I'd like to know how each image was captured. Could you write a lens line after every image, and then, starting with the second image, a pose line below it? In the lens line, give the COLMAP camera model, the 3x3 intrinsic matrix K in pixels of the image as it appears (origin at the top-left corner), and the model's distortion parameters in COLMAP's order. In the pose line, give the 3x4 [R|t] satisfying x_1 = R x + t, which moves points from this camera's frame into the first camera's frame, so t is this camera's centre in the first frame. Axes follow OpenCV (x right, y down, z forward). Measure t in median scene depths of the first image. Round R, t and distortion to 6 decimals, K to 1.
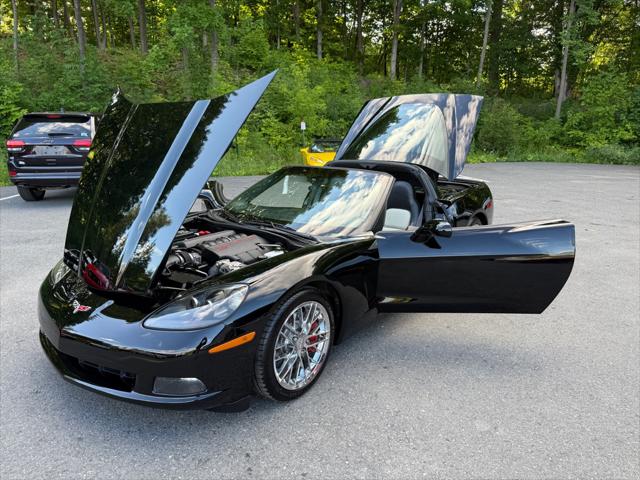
lens RADIAL K [[453.5, 0, 324.7], [0, 453.5, 238.6], [0, 0, 1]] dist [0.024900, -0.045438]
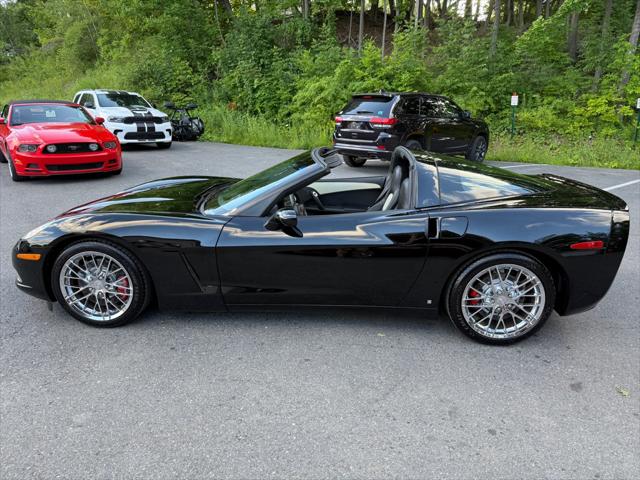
lens RADIAL K [[453.5, 0, 323.6], [0, 453.5, 242.5], [0, 0, 1]] dist [0.024900, -0.045438]
pose [[0.561785, 0.237948, -0.792324, 1.030591], [-0.199380, 0.968455, 0.149476, -0.152634], [0.802898, 0.074000, 0.591506, 0.641261]]
